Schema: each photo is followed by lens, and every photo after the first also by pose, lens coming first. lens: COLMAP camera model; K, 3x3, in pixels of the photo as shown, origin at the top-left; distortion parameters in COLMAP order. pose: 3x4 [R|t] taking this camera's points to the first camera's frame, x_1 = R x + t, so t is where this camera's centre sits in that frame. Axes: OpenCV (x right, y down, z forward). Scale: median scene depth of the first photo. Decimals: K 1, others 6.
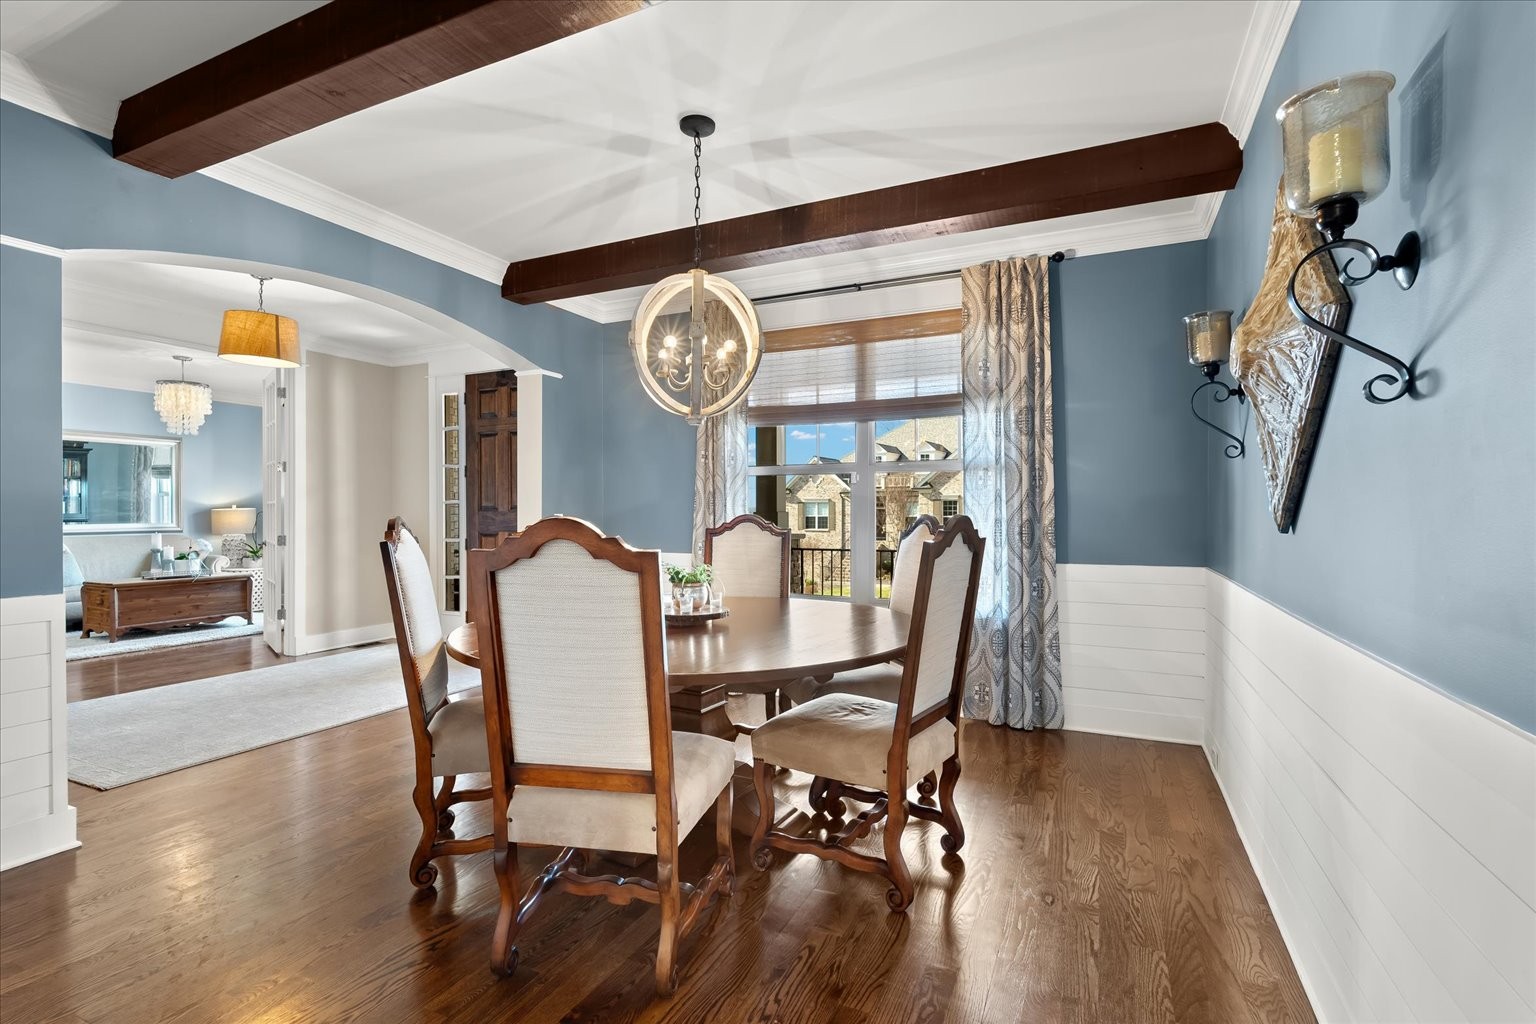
lens RADIAL K [[679.5, 0, 775.4], [0, 679.5, 513.3], [0, 0, 1]] dist [-0.004742, 0.000159]
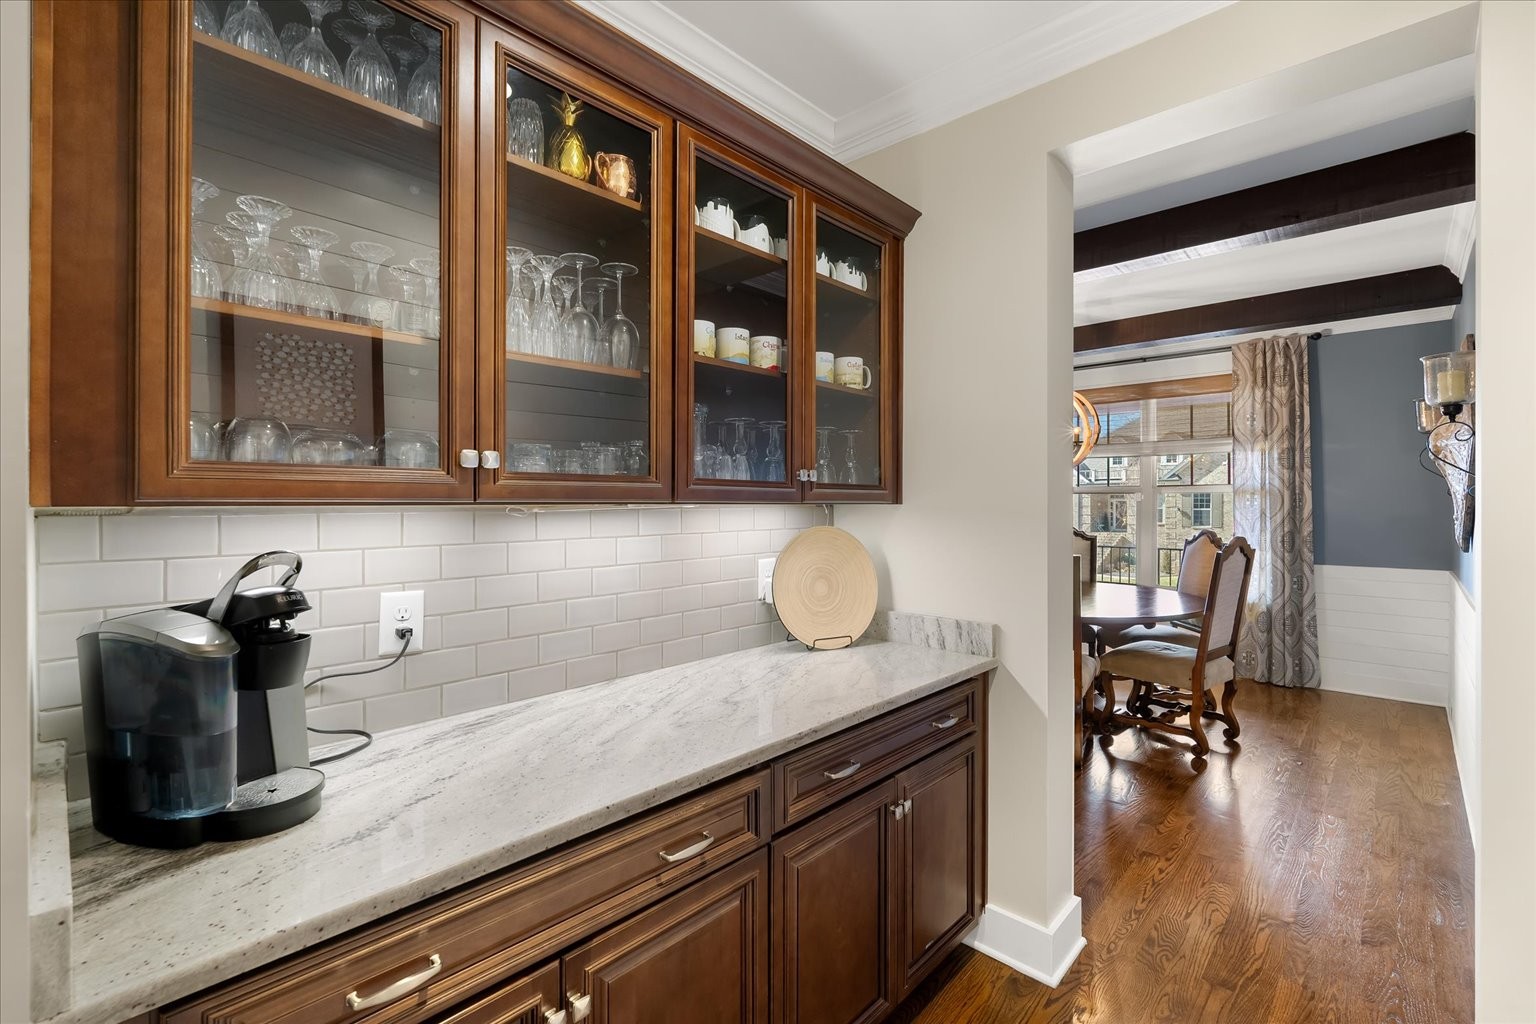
lens RADIAL K [[679.5, 0, 766.0], [0, 679.5, 503.4], [0, 0, 1]] dist [-0.004742, 0.000159]
pose [[0.951816, -0.000374, -0.306671, -0.205188], [0.002193, 0.999982, 0.005589, -0.056298], [0.306663, -0.005992, 0.951799, -0.602105]]
